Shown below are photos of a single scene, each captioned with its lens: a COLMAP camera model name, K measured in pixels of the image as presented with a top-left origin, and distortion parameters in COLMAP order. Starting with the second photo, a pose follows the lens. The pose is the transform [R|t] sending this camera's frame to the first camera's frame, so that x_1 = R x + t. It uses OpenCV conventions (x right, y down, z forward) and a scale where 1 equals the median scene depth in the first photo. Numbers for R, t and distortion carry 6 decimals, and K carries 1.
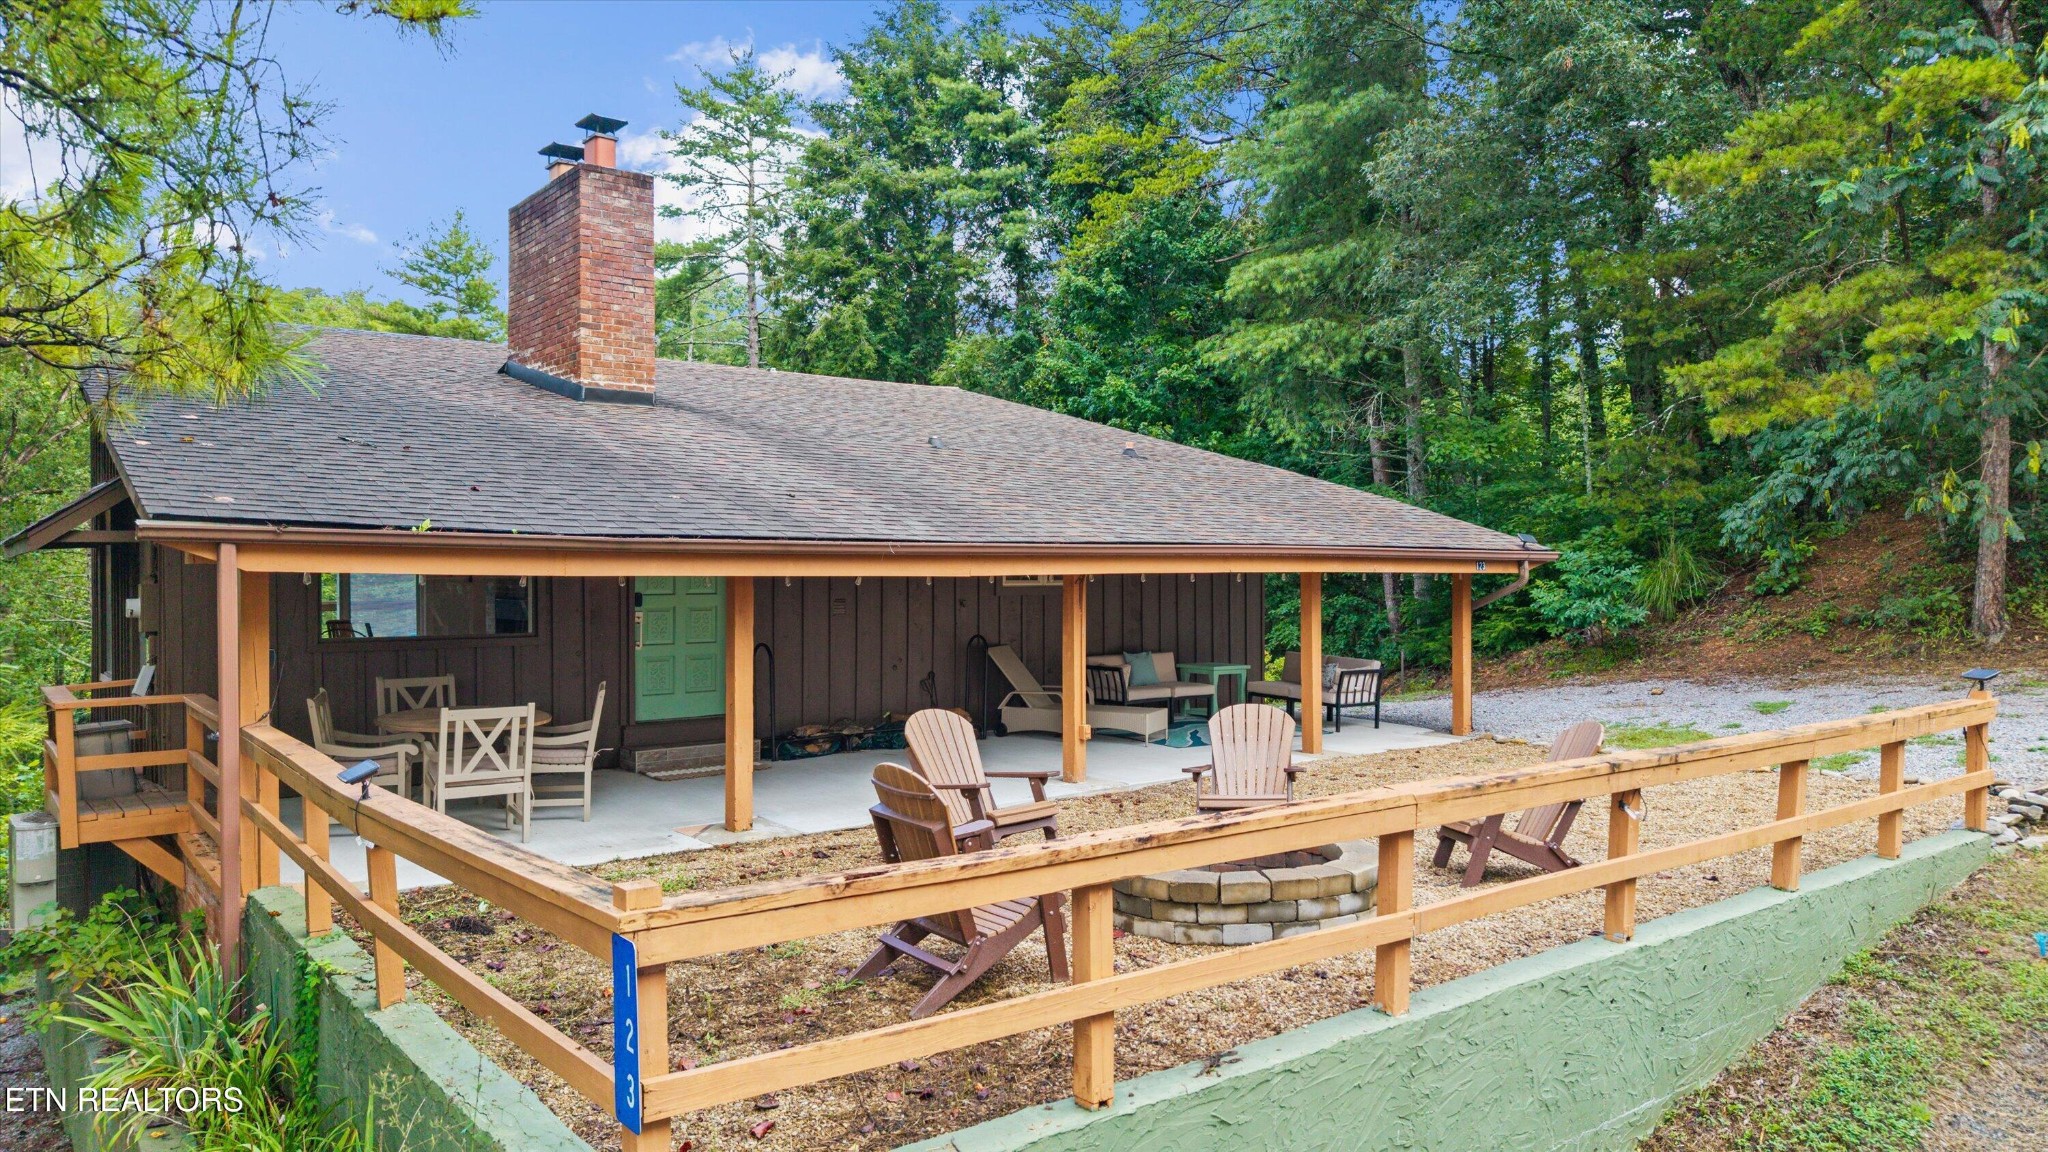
lens RADIAL K [[1314.9, 0, 1023.8], [0, 1314.9, 562.2], [0, 0, 1]] dist [0.016761, -0.023231]
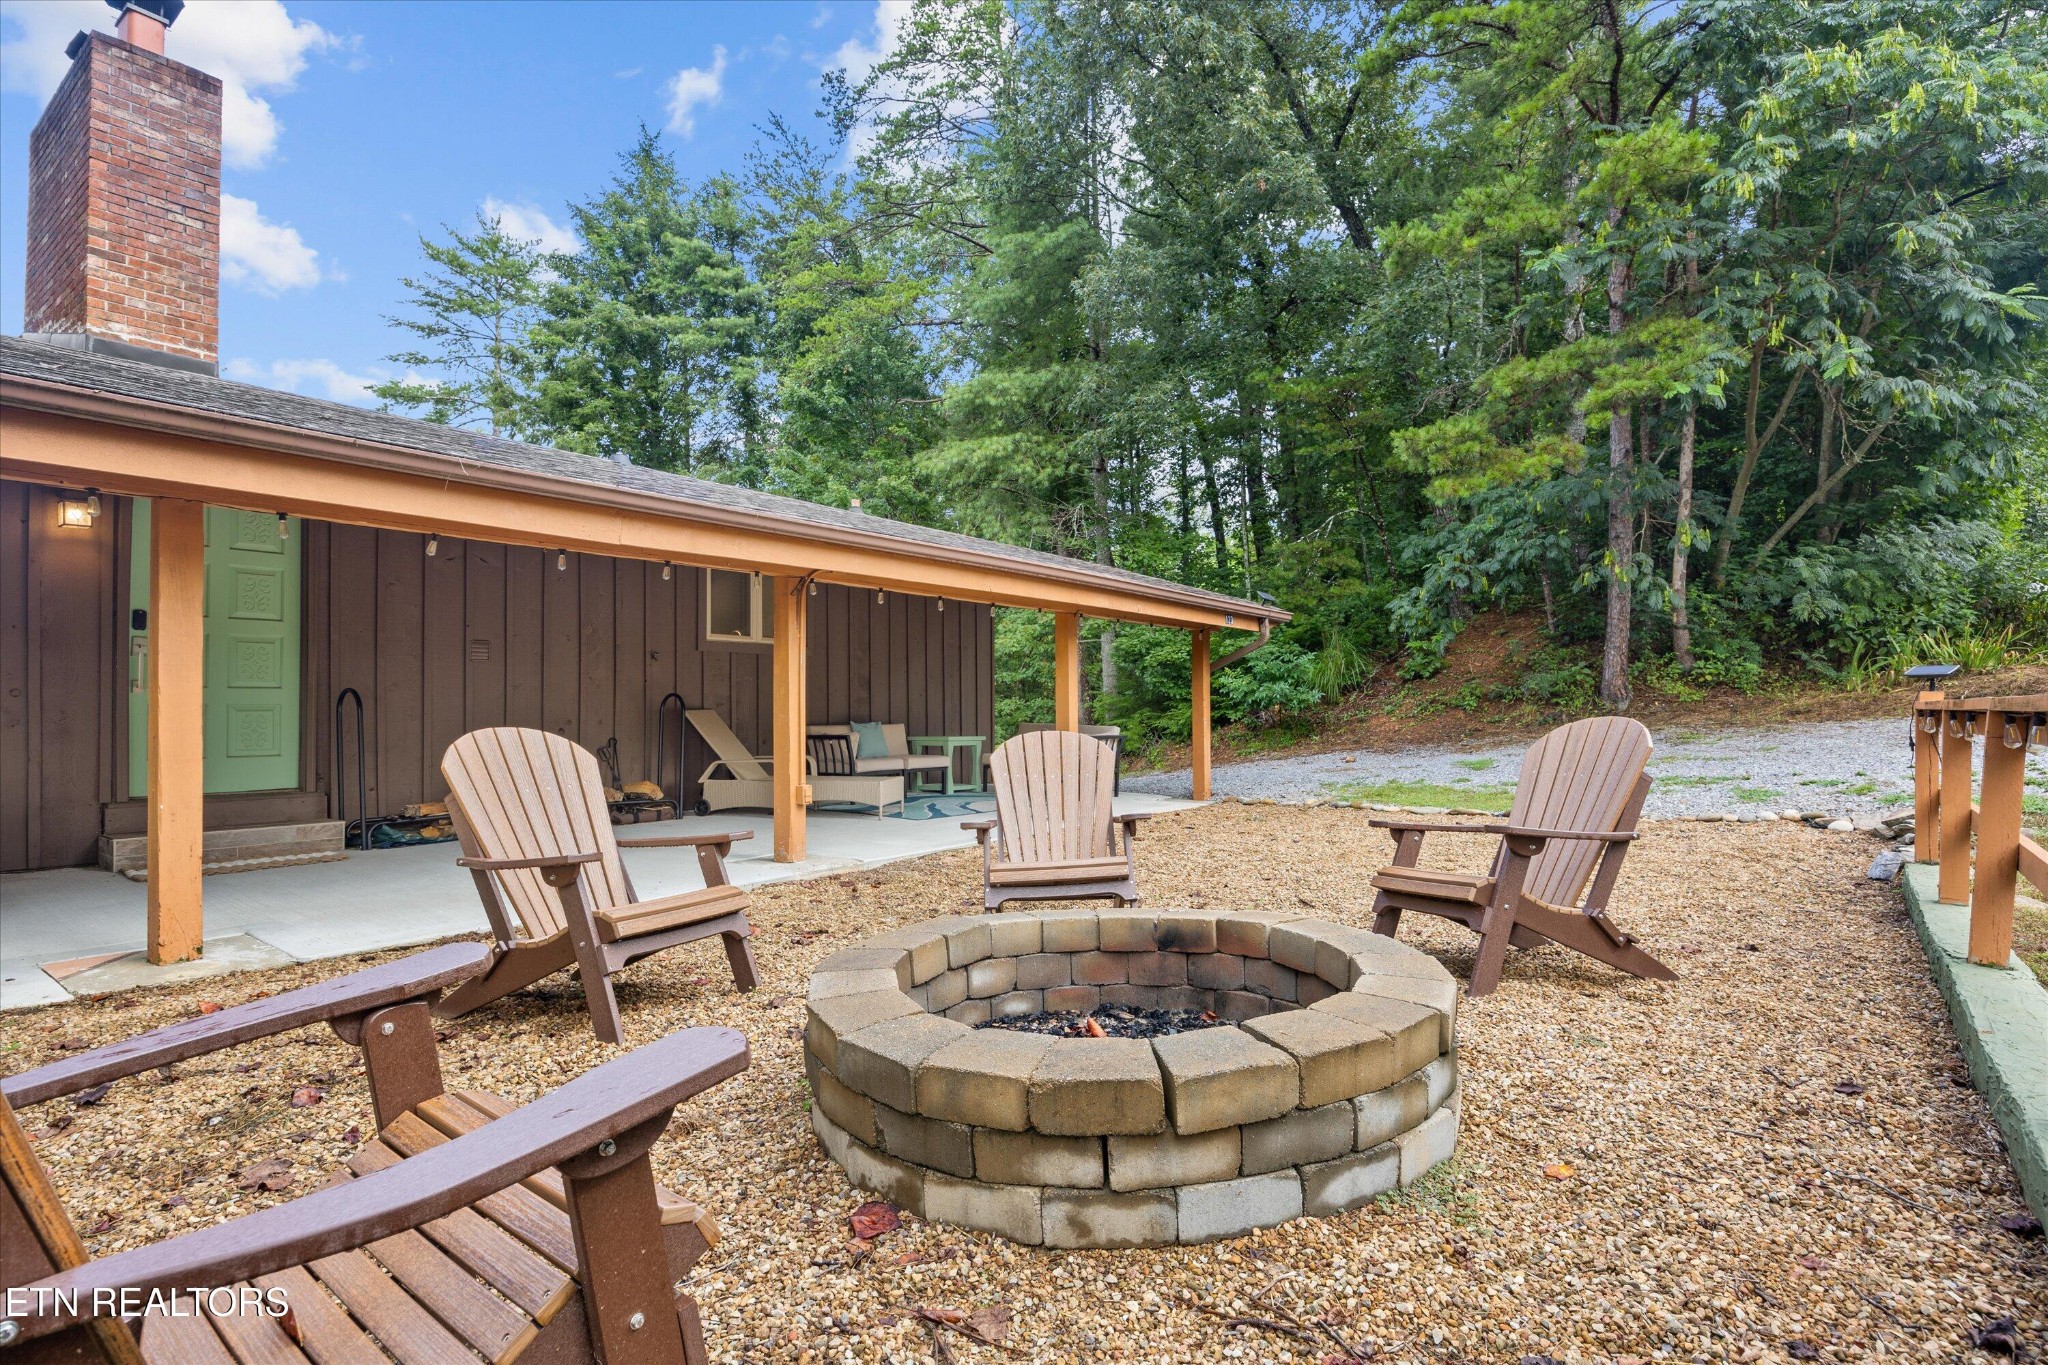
lens RADIAL K [[936.6, 0, 1013.6], [0, 936.6, 716.9], [0, 0, 1]] dist [-0.024184, 0.002404]
pose [[0.966183, -0.001515, 0.257854, 0.018498], [0.001913, 0.999997, -0.001295, 0.064970], [-0.257851, 0.001745, 0.966183, 0.342153]]
